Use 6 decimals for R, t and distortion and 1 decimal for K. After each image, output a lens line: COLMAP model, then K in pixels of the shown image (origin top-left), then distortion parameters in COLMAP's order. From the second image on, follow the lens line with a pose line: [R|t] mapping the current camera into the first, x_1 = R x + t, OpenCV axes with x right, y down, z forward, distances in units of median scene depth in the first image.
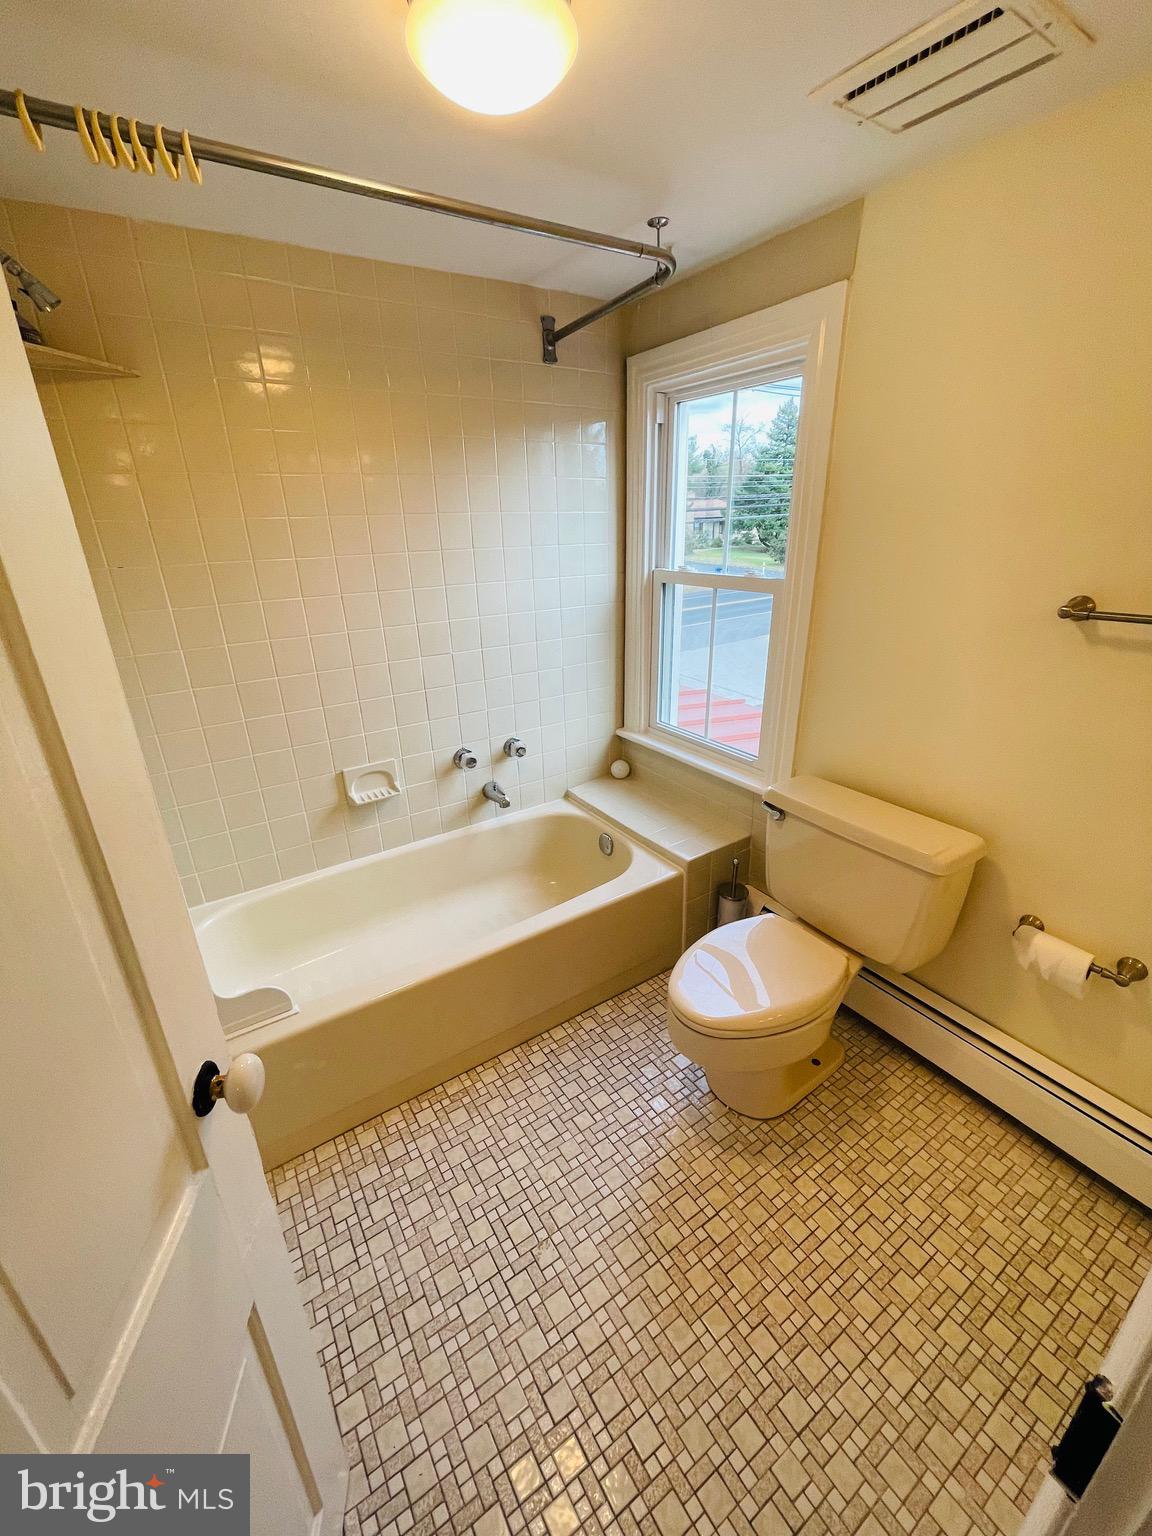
lens RADIAL K [[622.8, 0, 575.7], [0, 622.8, 766.4], [0, 0, 1]] dist [-0.000052, -0.000304]
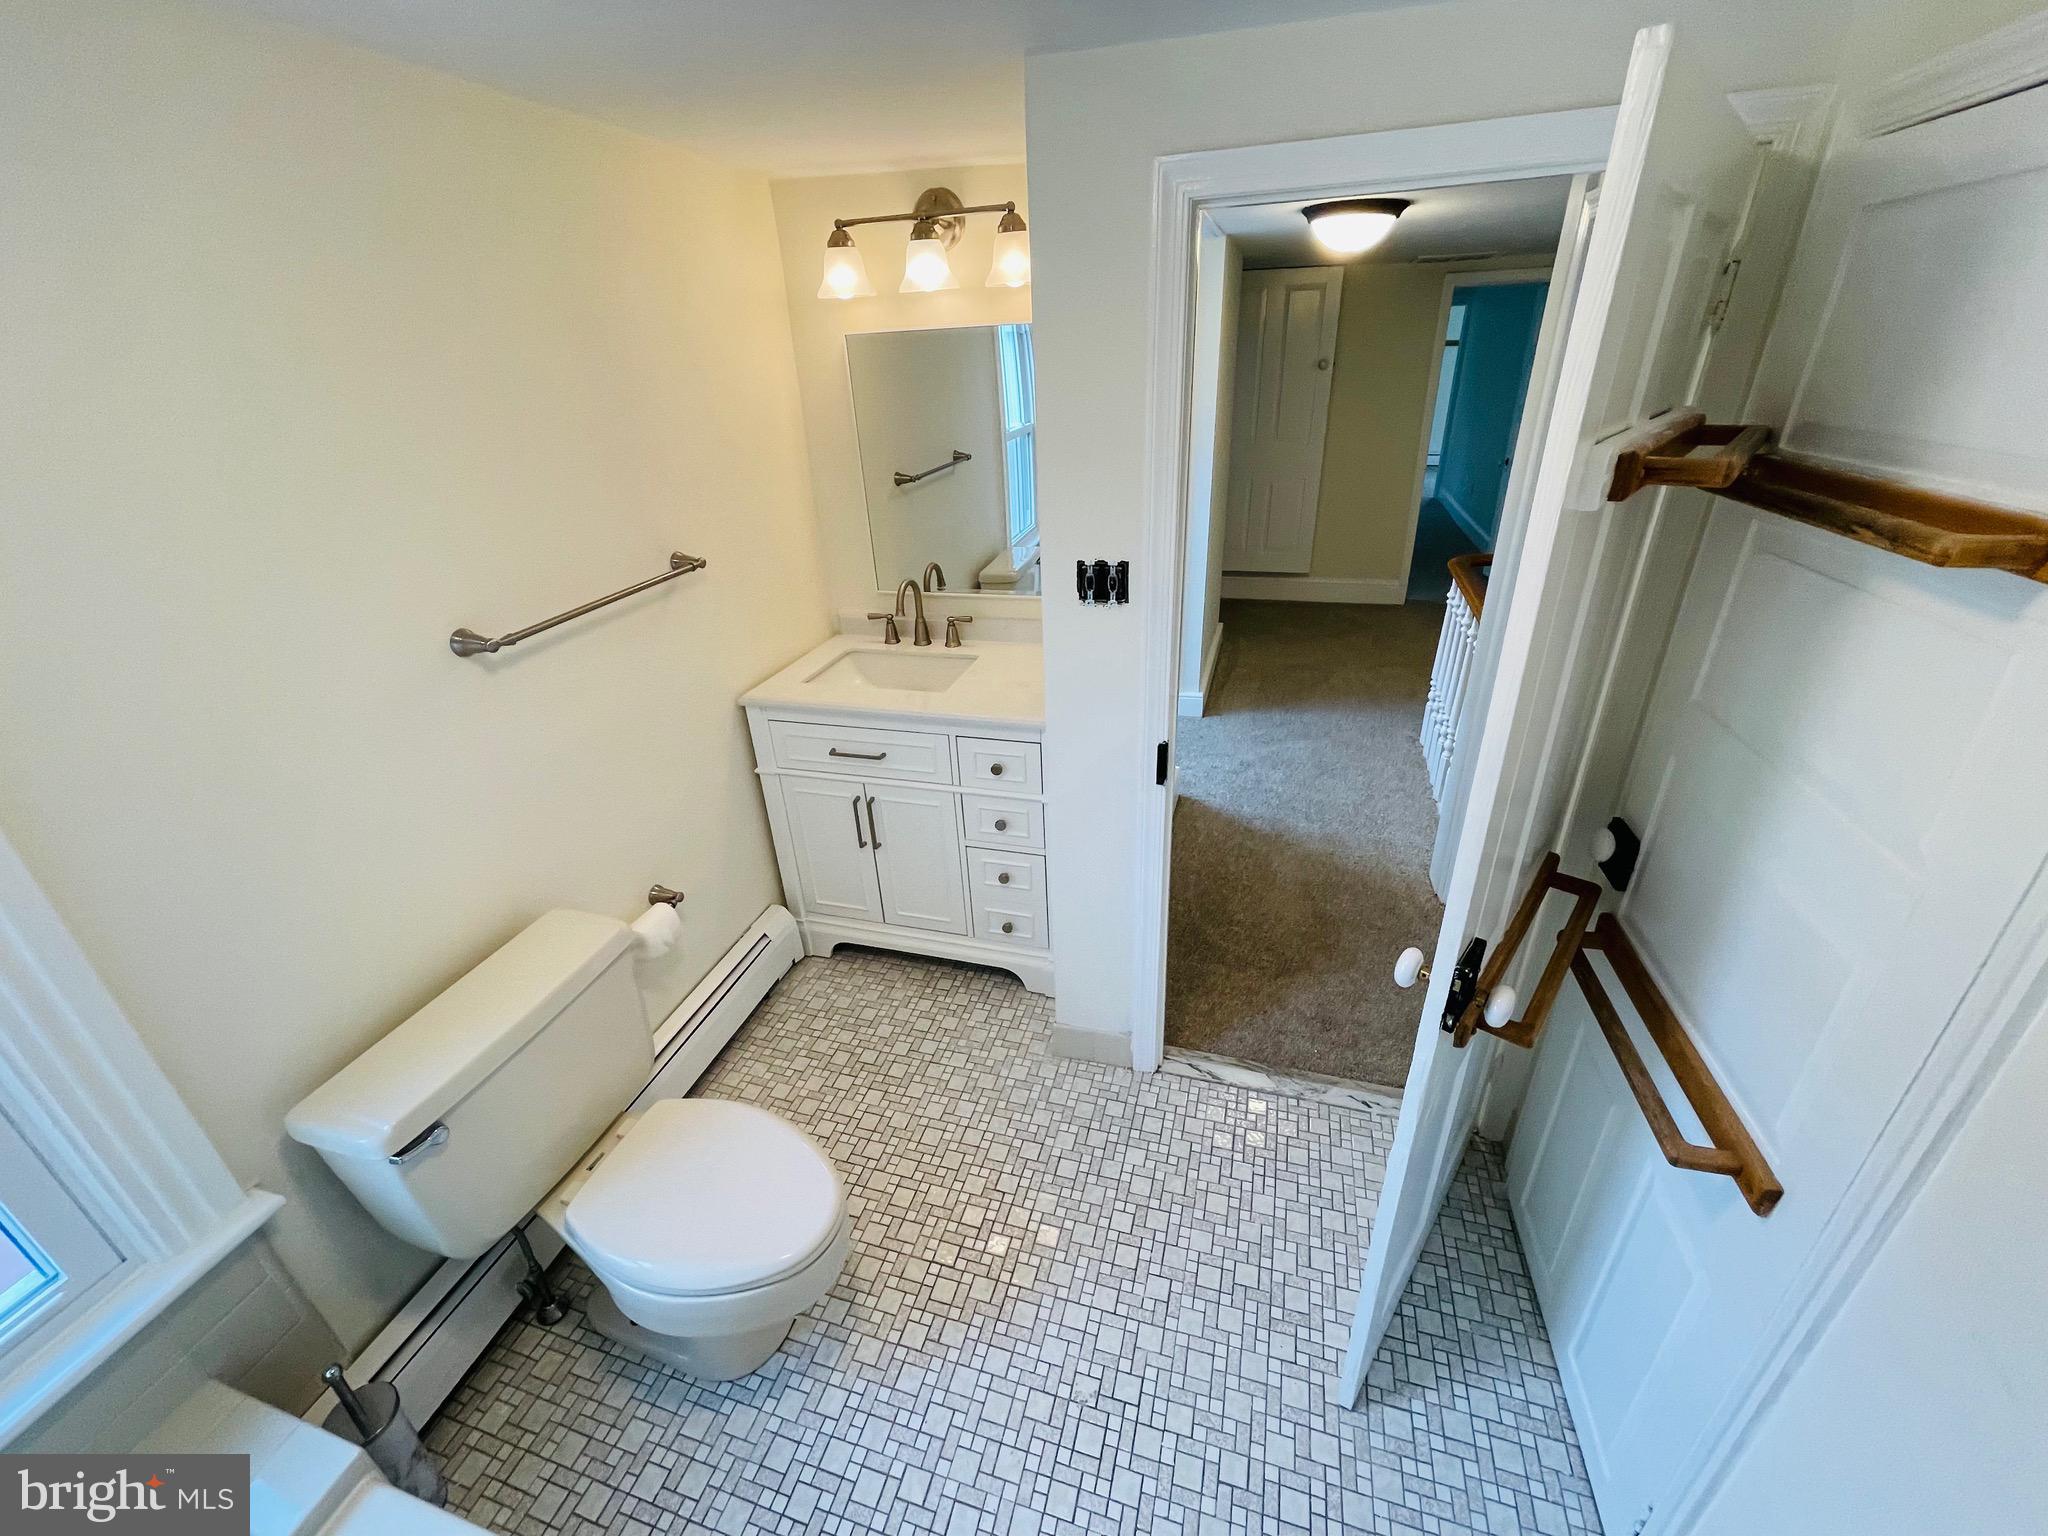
lens RADIAL K [[830.5, 0, 1021.3], [0, 830.5, 765.7], [0, 0, 1]] dist [-0.000052, -0.000304]
pose [[-0.644002, -0.303446, 0.702270, -0.512968], [0.327391, 0.720349, 0.611484, -0.538755], [-0.691431, 0.623714, -0.364561, 0.910351]]
